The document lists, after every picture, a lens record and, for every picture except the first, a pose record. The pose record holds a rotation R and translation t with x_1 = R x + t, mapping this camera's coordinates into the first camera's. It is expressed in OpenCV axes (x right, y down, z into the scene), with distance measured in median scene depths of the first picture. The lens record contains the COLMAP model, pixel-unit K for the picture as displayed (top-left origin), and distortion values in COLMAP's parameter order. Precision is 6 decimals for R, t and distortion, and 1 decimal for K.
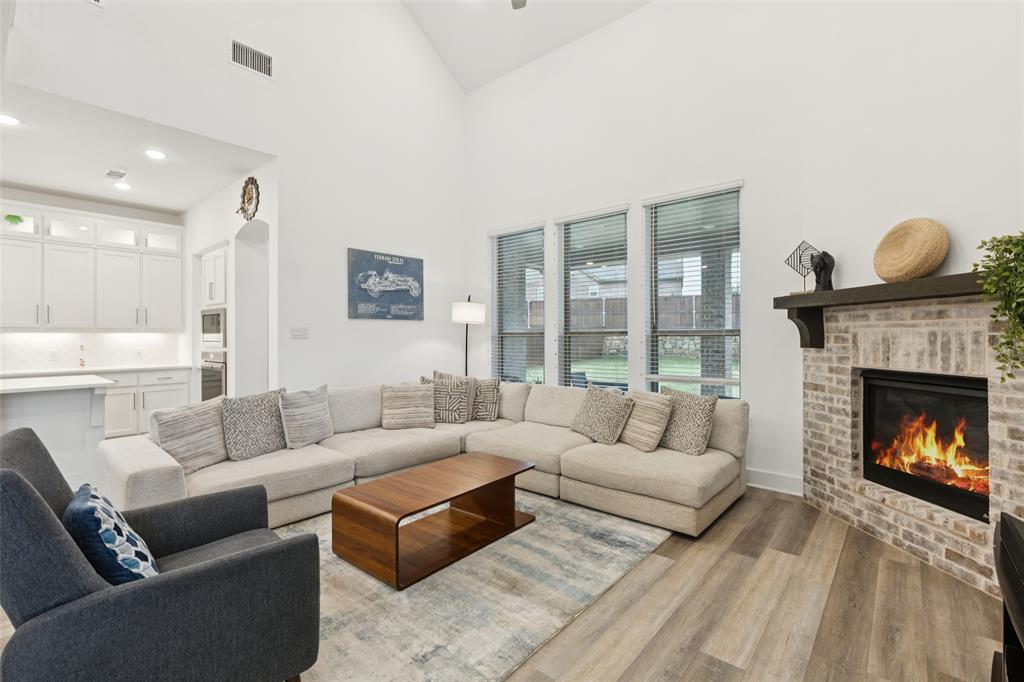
lens RADIAL K [[460.3, 0, 500.3], [0, 460.3, 336.5], [0, 0, 1]] dist [0.010647, -0.001237]
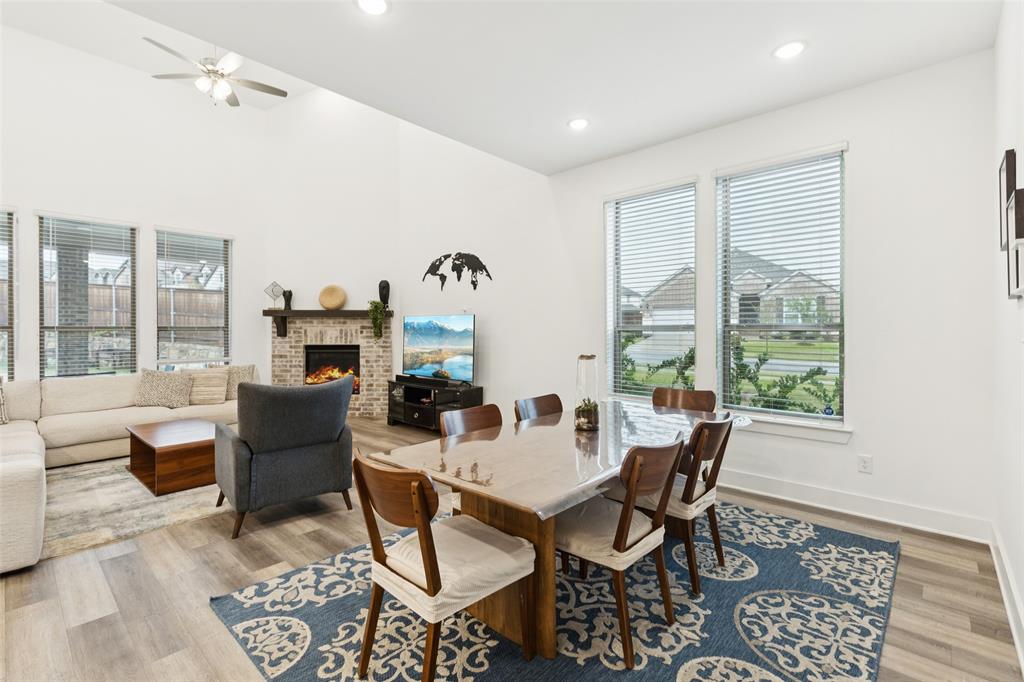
lens RADIAL K [[460.3, 0, 505.9], [0, 460.3, 332.5], [0, 0, 1]] dist [0.010647, -0.001237]
pose [[0.021741, -0.003643, 0.999757, -1.287529], [-0.000239, 0.999993, 0.003649, -0.000755], [-0.999764, -0.000318, 0.021740, -0.009929]]
